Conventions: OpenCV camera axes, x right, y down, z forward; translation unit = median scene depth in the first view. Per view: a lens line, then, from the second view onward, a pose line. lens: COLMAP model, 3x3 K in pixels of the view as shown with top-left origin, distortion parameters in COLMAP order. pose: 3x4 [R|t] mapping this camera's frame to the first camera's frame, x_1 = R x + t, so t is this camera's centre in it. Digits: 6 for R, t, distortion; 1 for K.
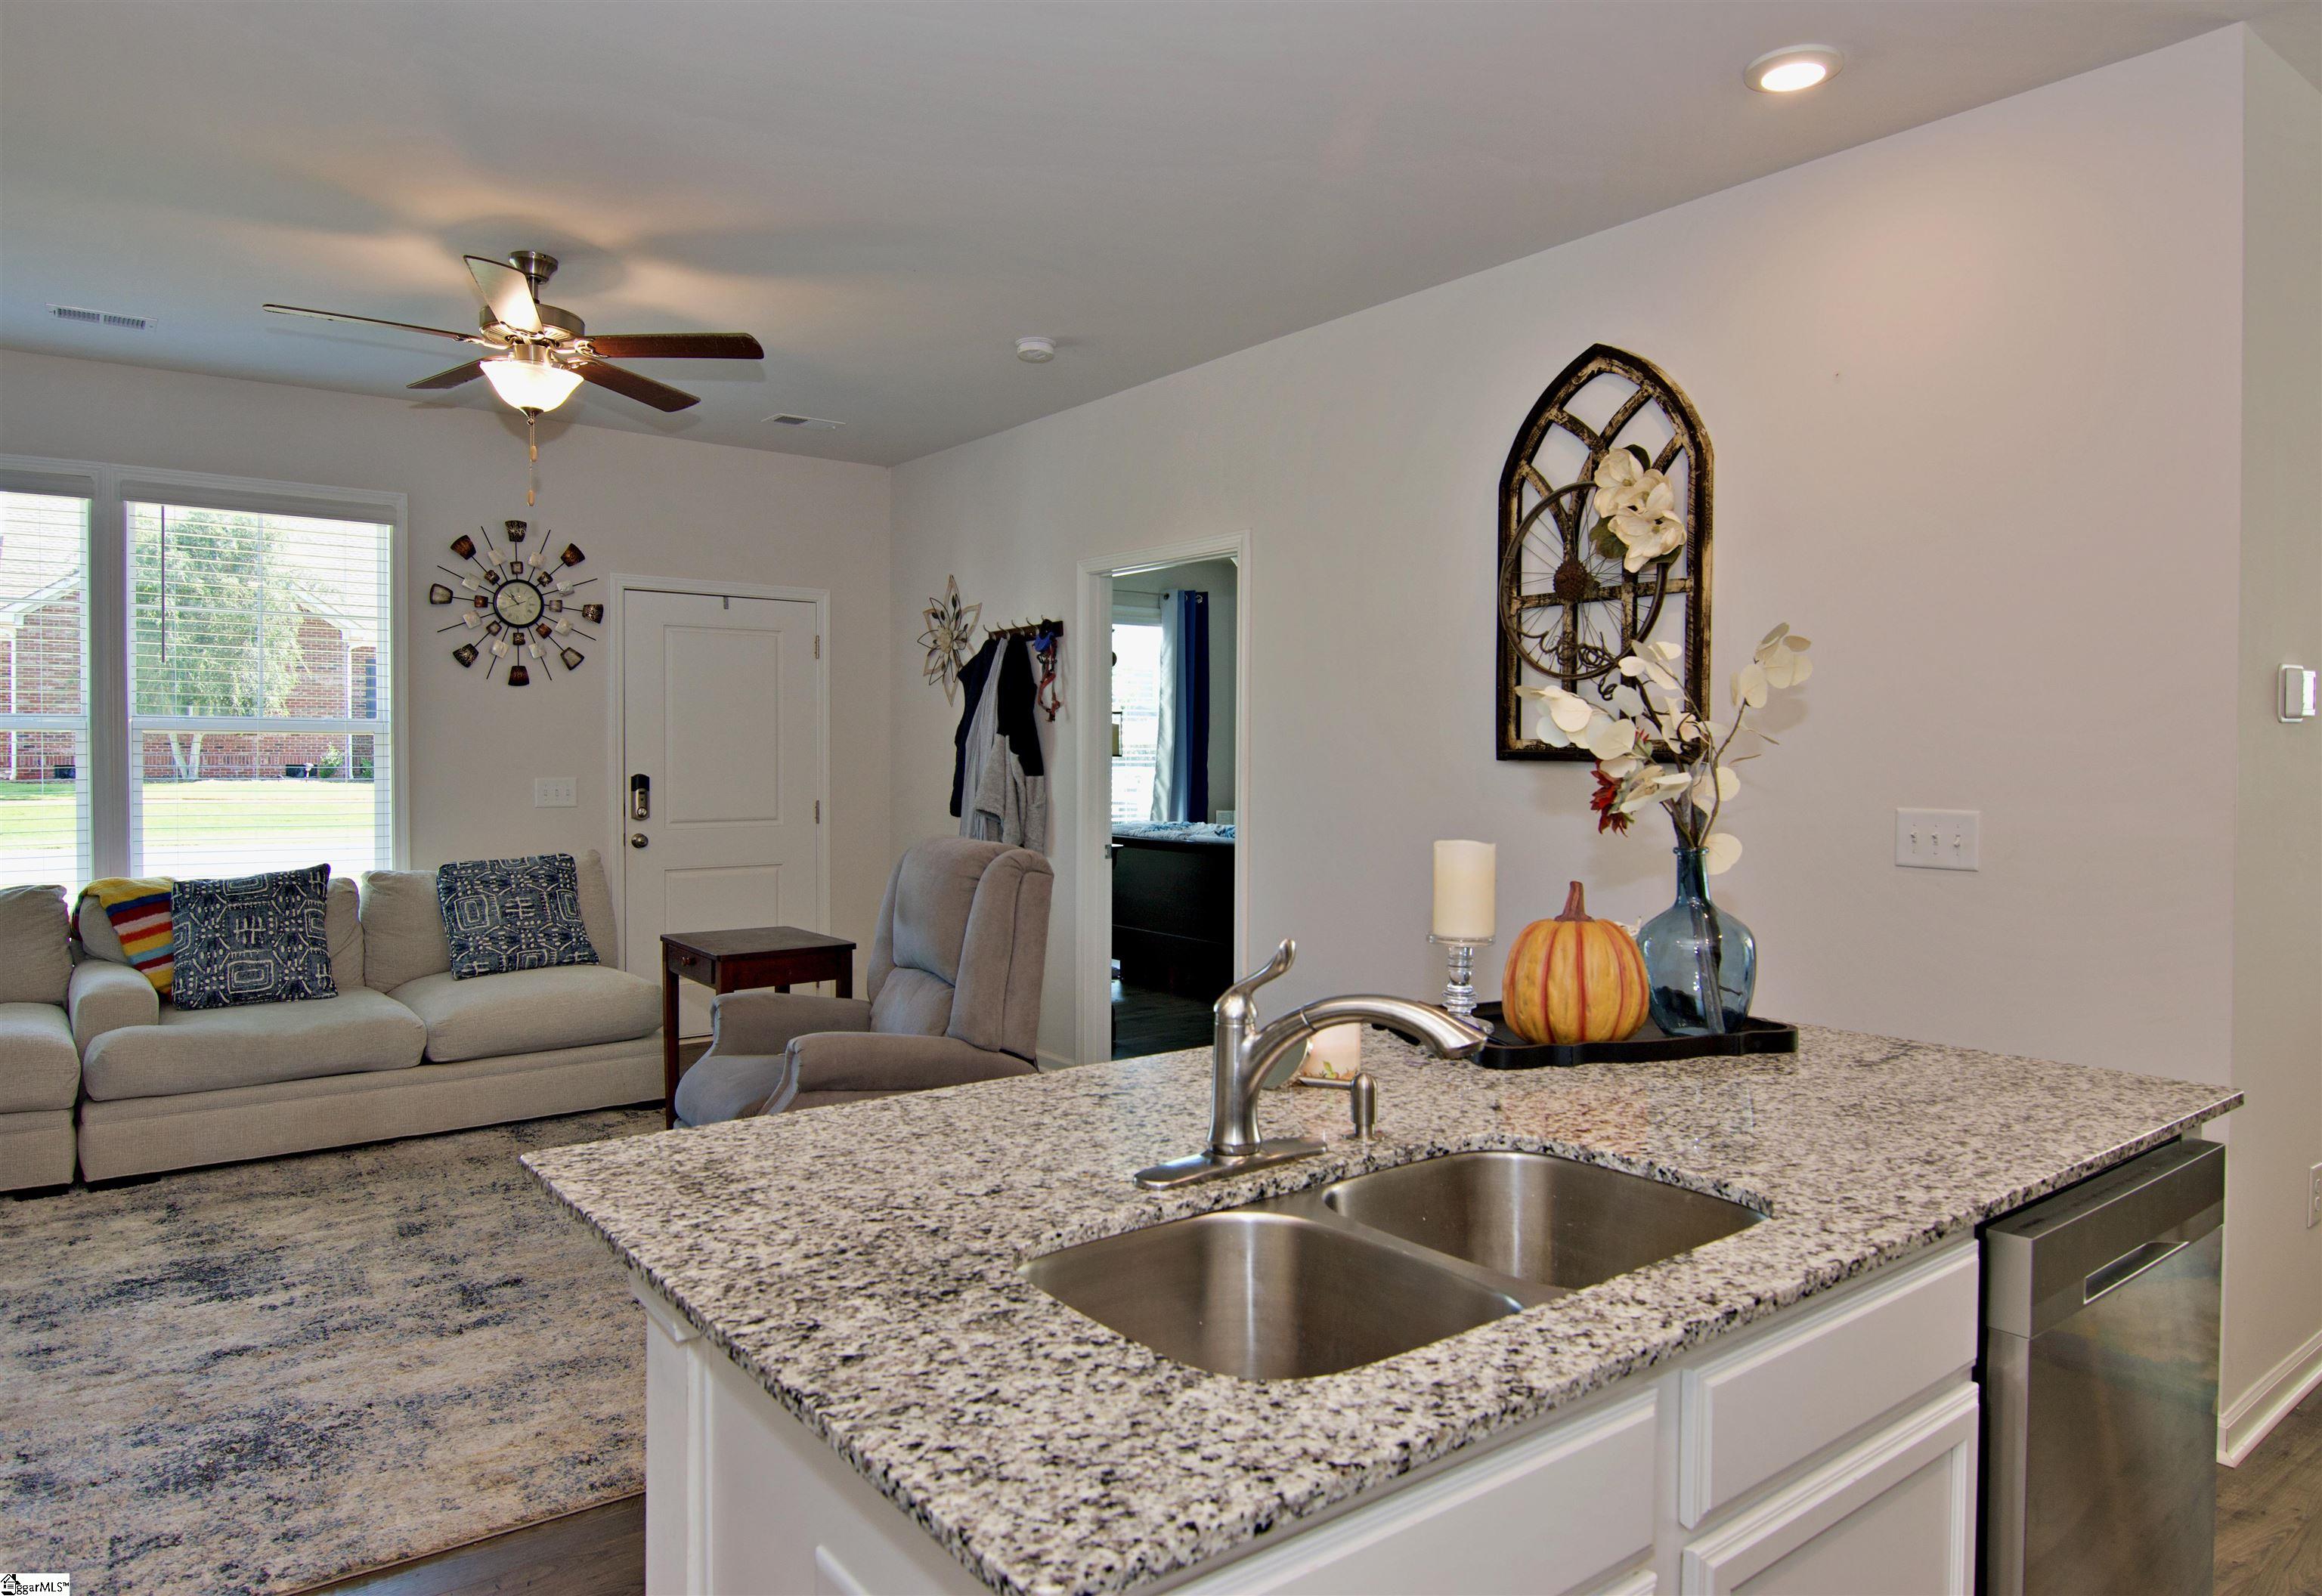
lens RADIAL K [[1424.1, 0, 1151.7], [0, 1424.1, 779.4], [0, 0, 1]] dist [-0.006701, -0.003843]
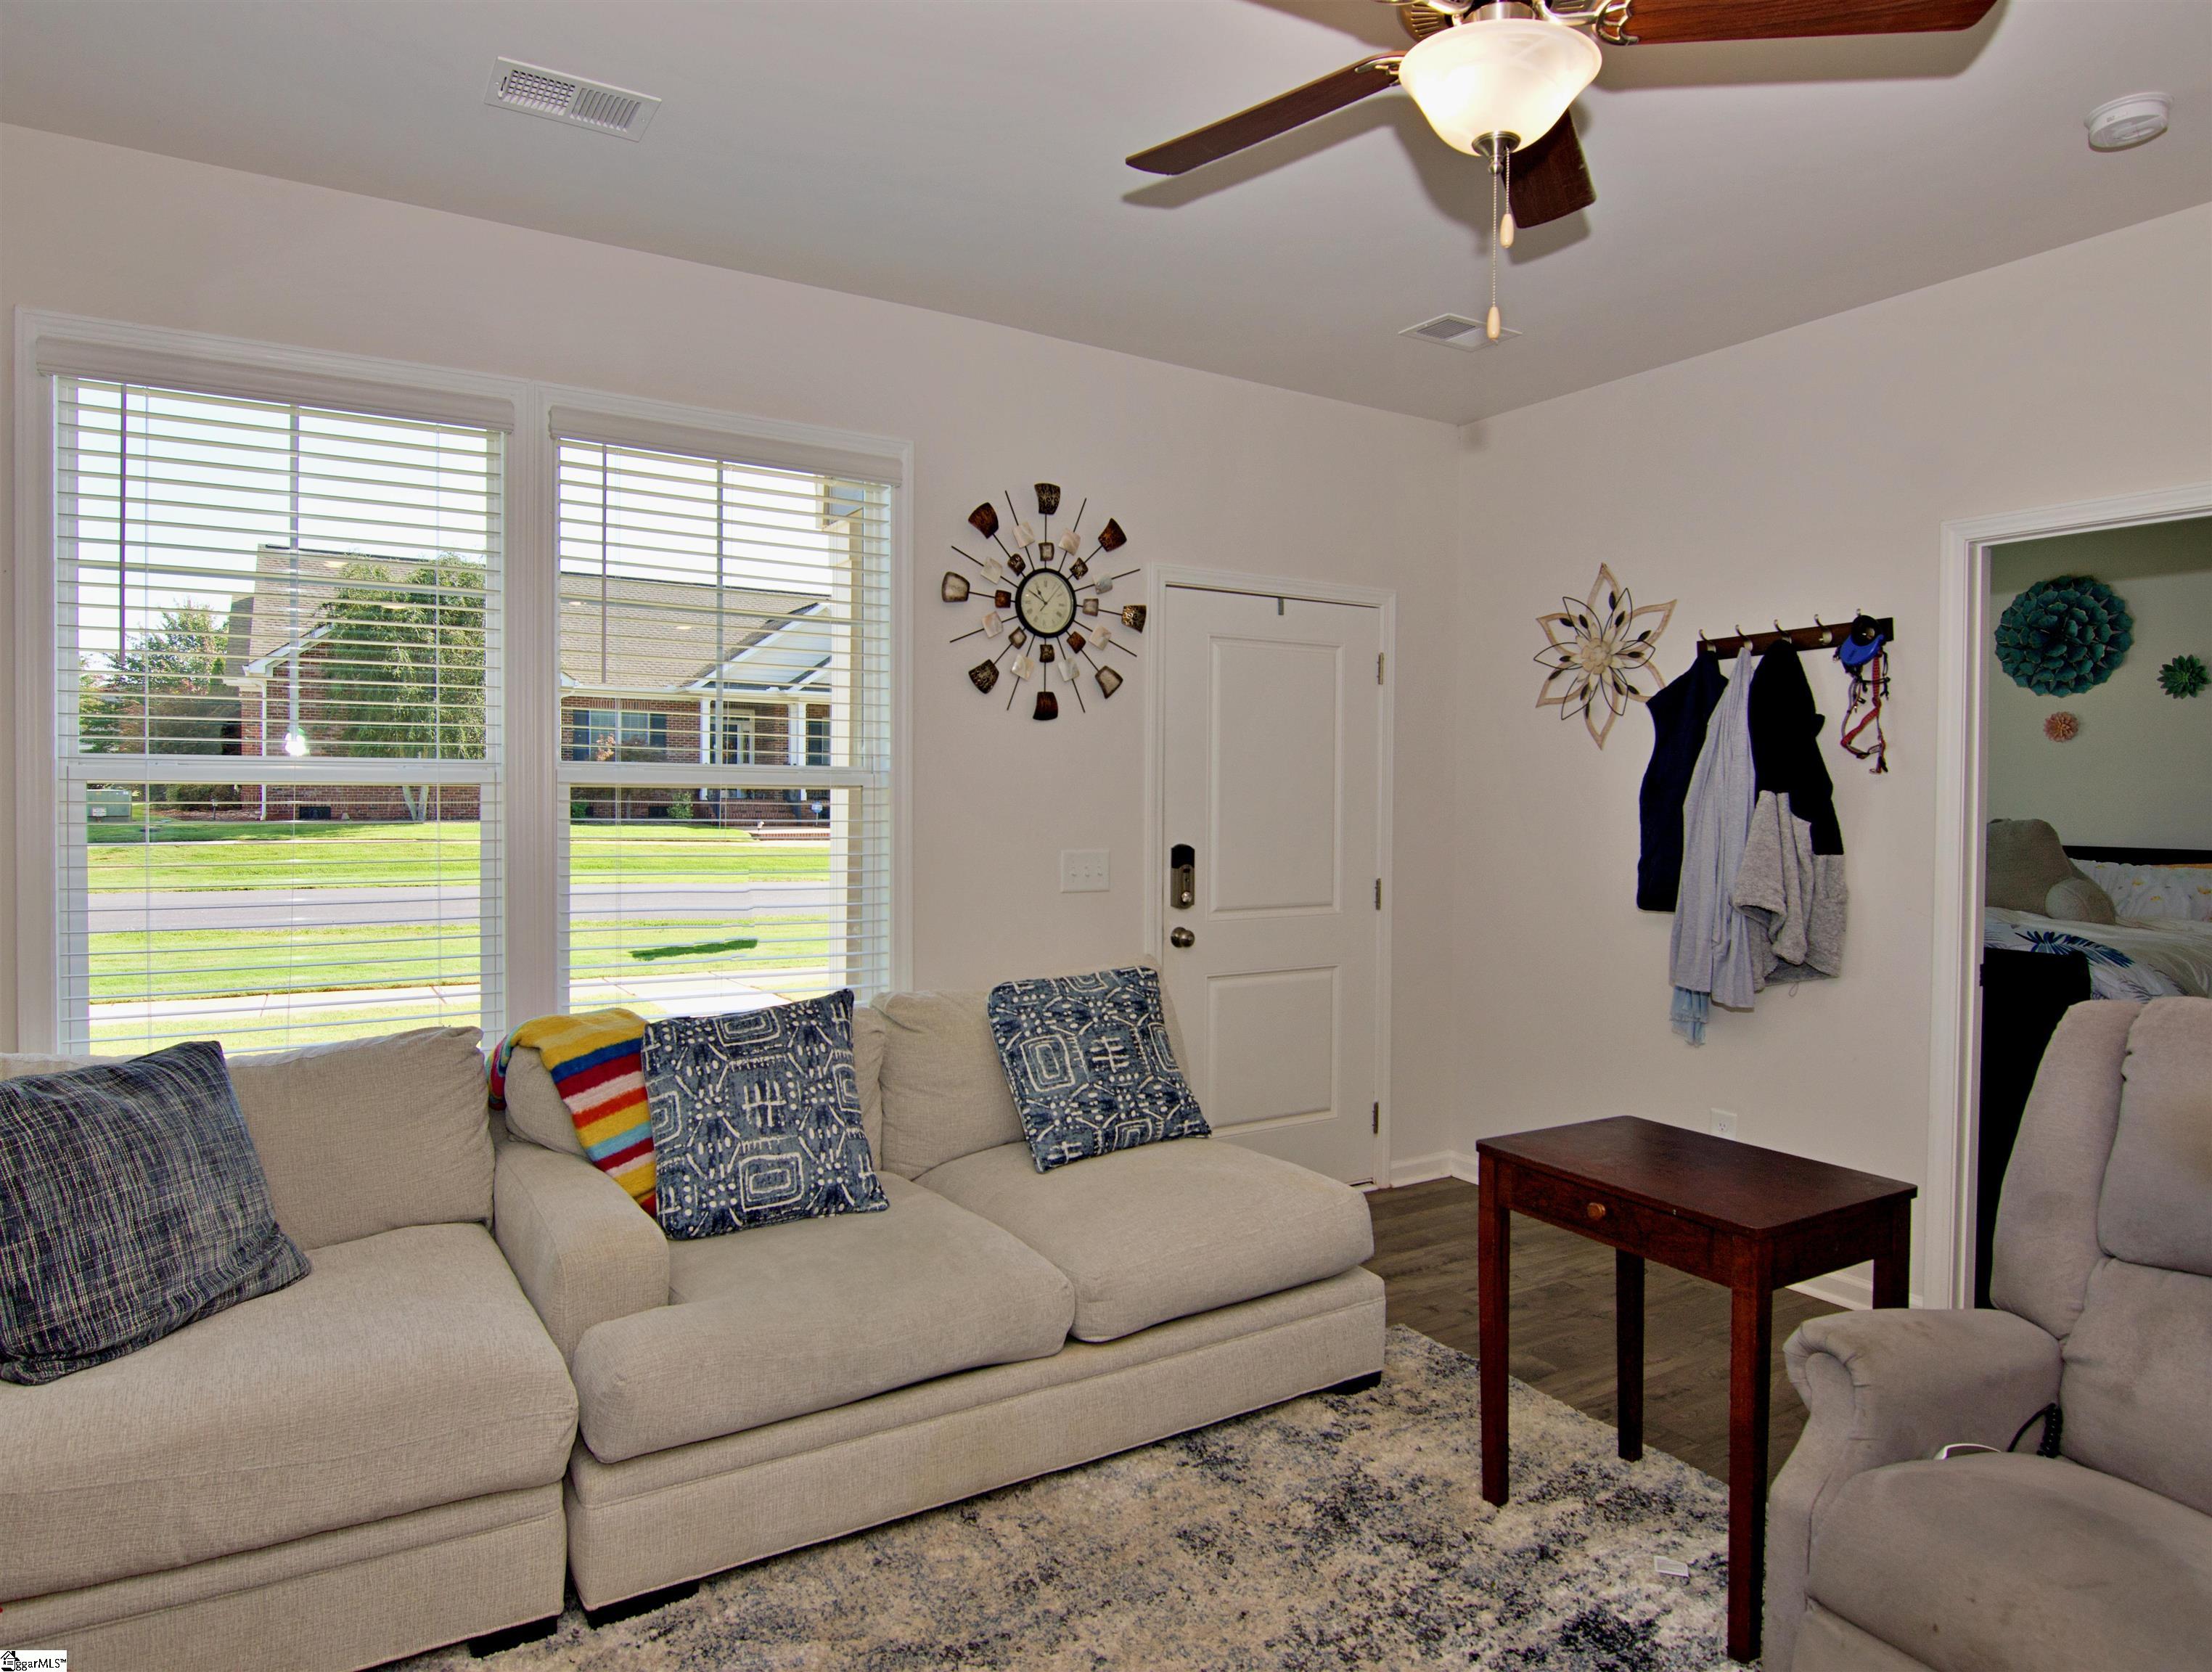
lens RADIAL K [[1310.9, 0, 1106.8], [0, 1310.9, 816.3], [0, 0, 1]] dist [-0.007069, -0.004534]
pose [[0.995045, 0.003463, -0.099369, -0.374504], [-0.003971, 0.999980, -0.004918, -0.016262], [0.099350, 0.005288, 0.995038, 0.383820]]
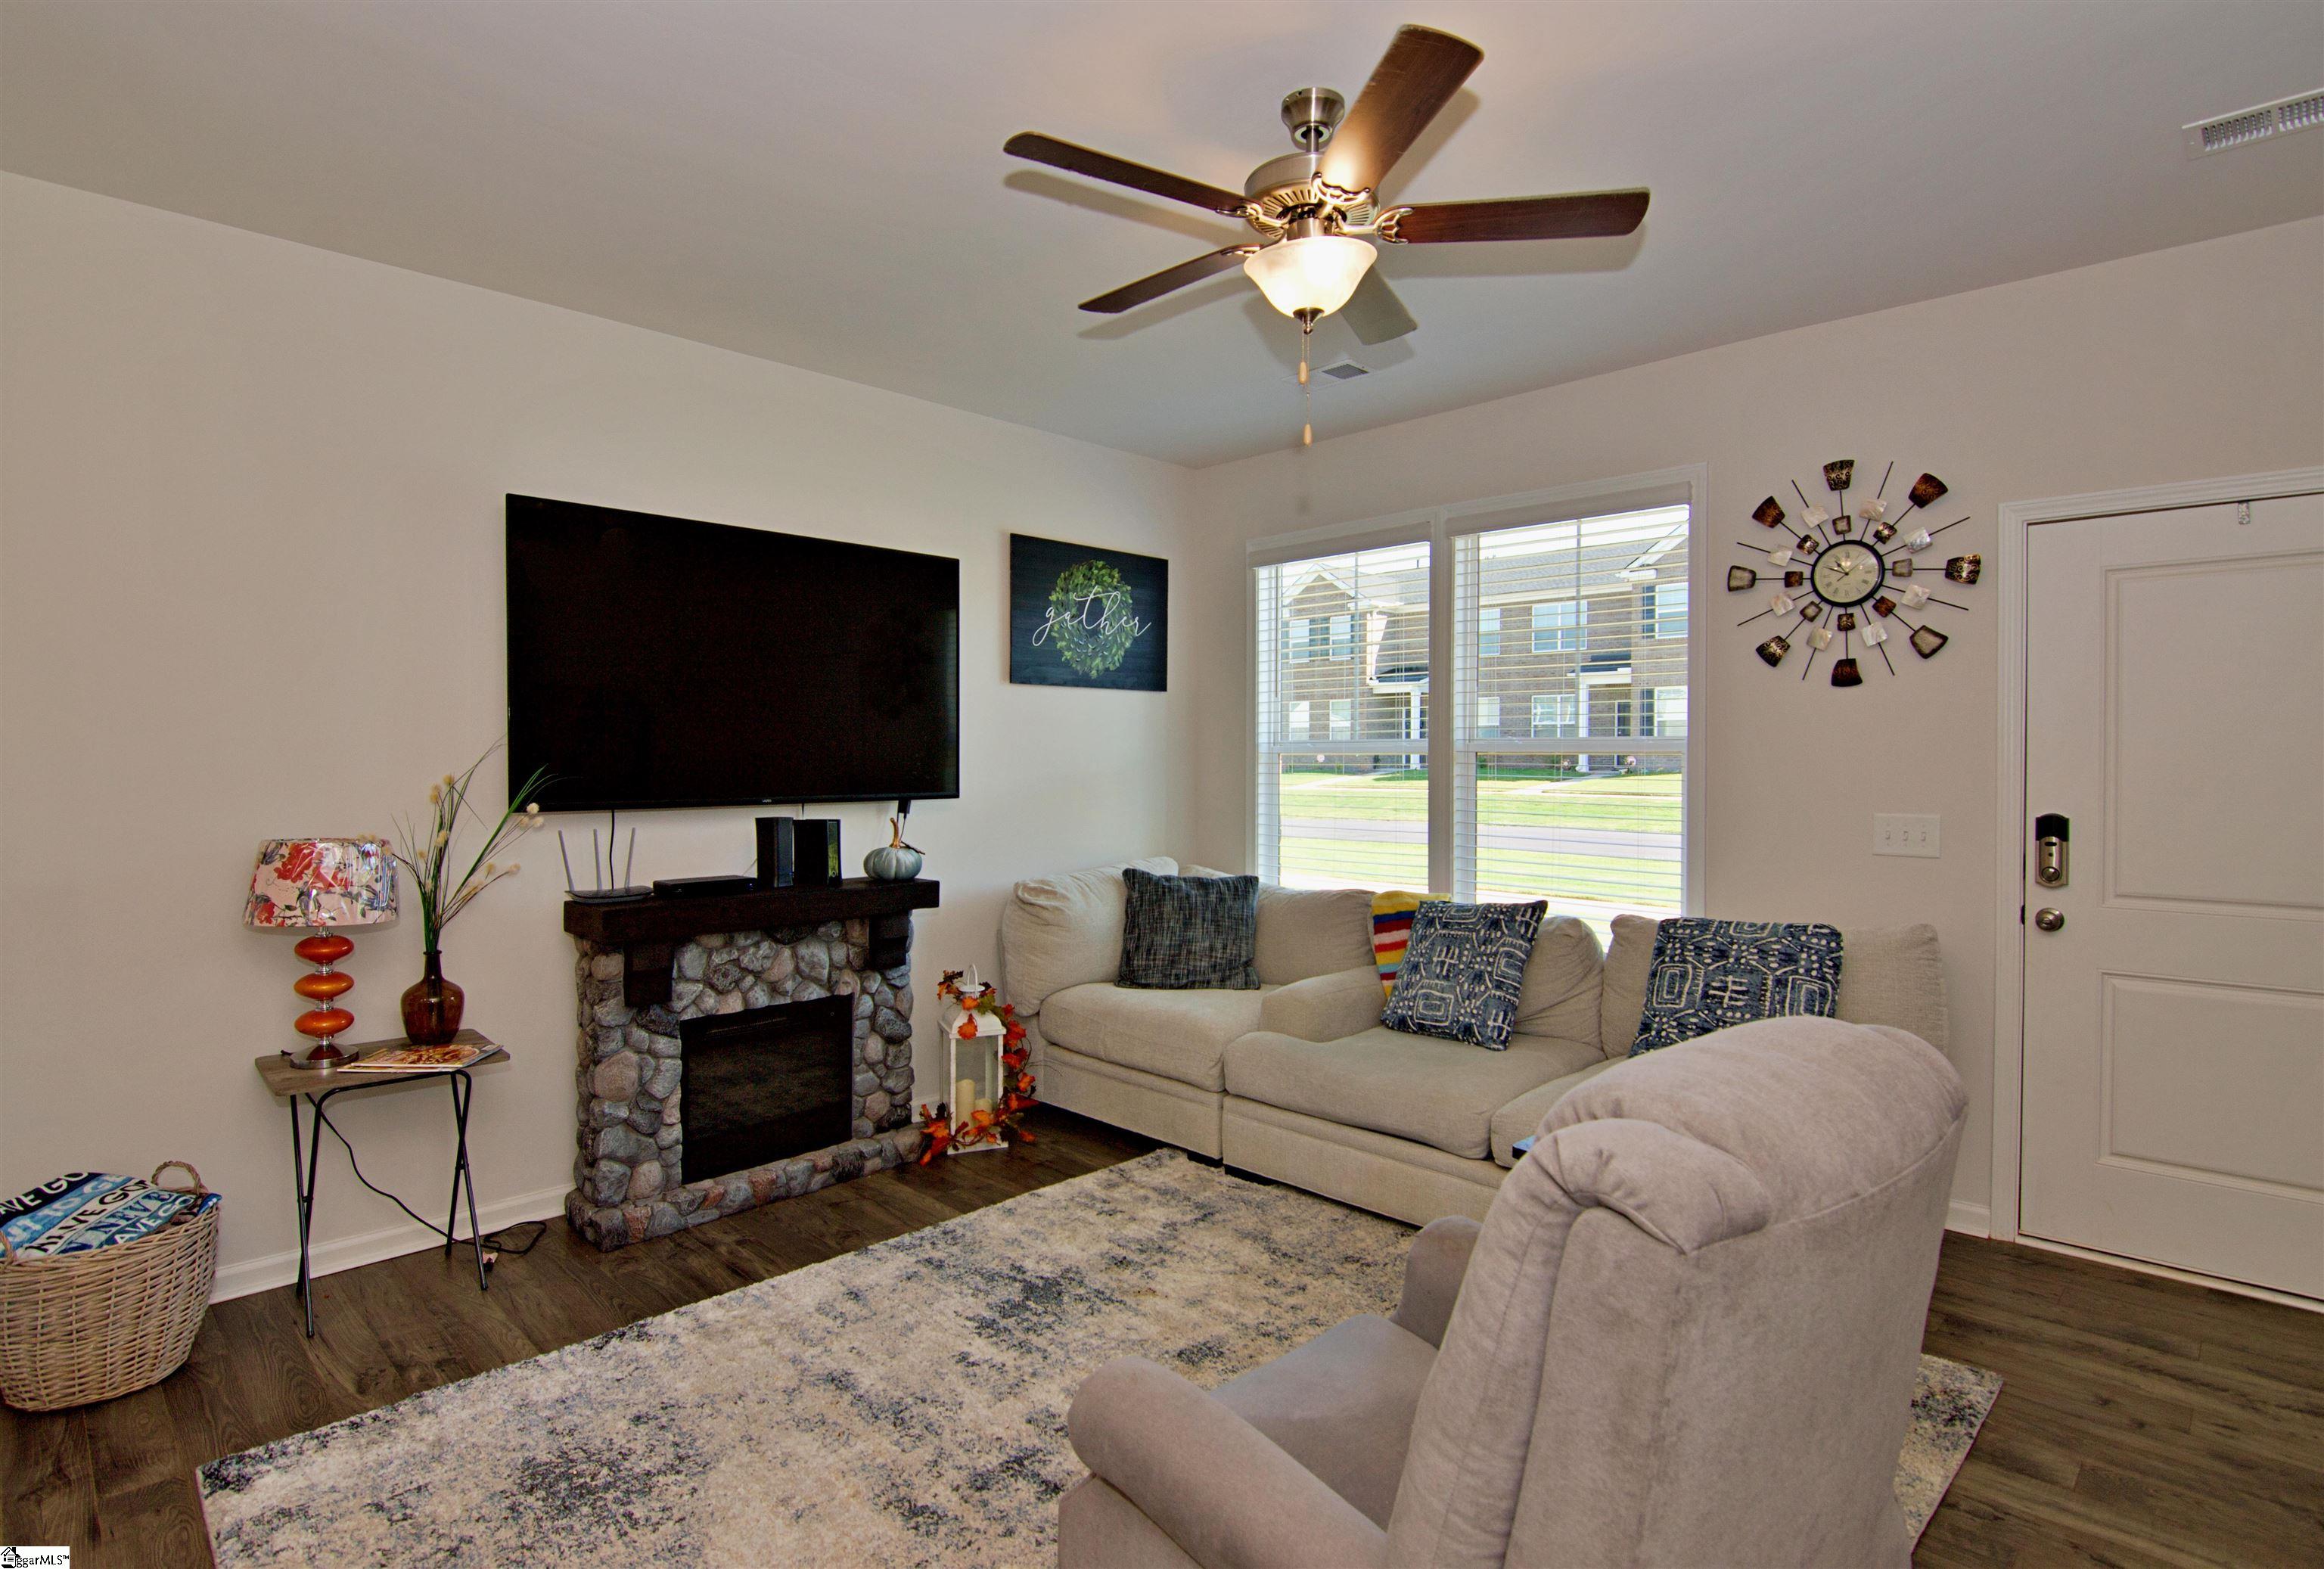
lens RADIAL K [[1171.5, 0, 1140.7], [0, 1171.5, 774.7], [0, 0, 1]] dist [-0.012368, -0.002456]
pose [[0.143065, 0.011047, -0.989652, 0.102182], [-0.022986, 0.999705, 0.007837, -0.017936], [0.989446, 0.021627, 0.143277, 0.595236]]
